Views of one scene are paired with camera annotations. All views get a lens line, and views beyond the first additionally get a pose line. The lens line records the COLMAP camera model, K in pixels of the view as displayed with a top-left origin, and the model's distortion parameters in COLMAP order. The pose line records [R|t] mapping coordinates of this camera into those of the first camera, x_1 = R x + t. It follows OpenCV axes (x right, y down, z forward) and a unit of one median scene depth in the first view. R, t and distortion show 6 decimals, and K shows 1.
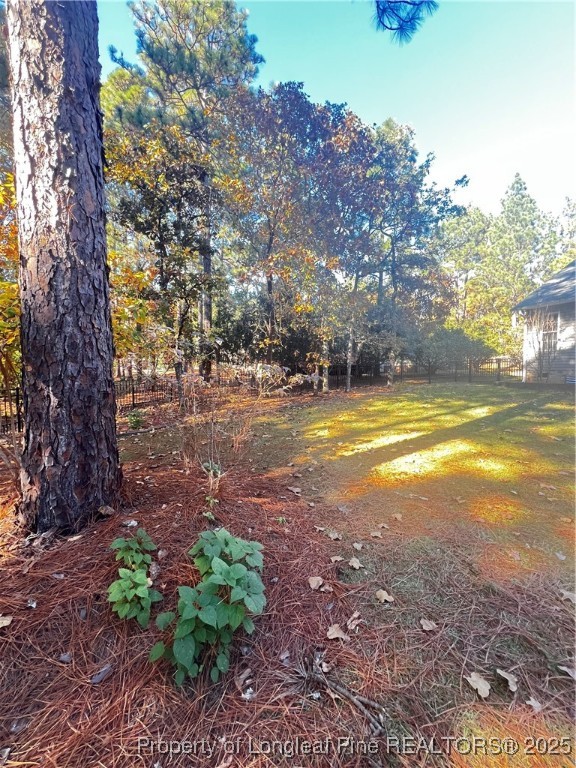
lens RADIAL K [[307.2, 0, 287.5], [0, 307.2, 384.5], [0, 0, 1]] dist [0.003264, -0.000394]
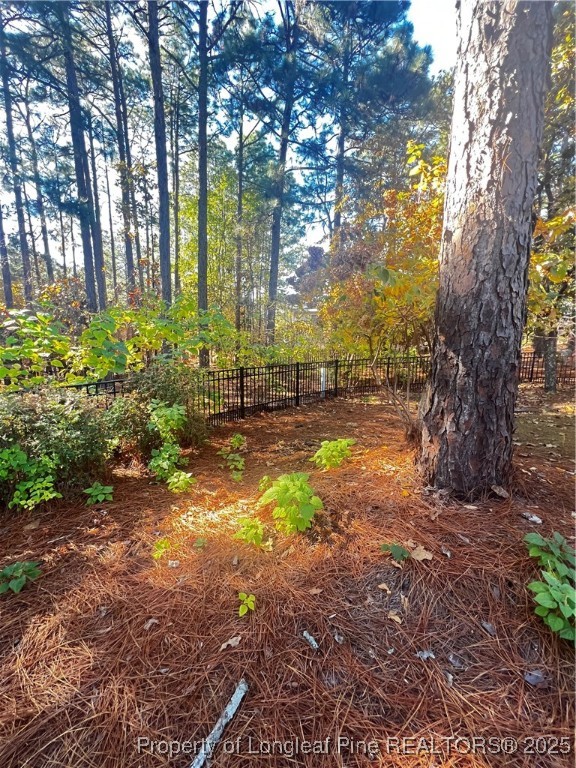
lens RADIAL K [[307.2, 0, 286.7], [0, 307.2, 383.9], [0, 0, 1]] dist [0.003264, -0.000394]
pose [[0.549482, 0.114955, -0.827560, -0.228407], [-0.049476, 0.993228, 0.105117, 0.020920], [0.834040, -0.016815, 0.551448, -0.051521]]
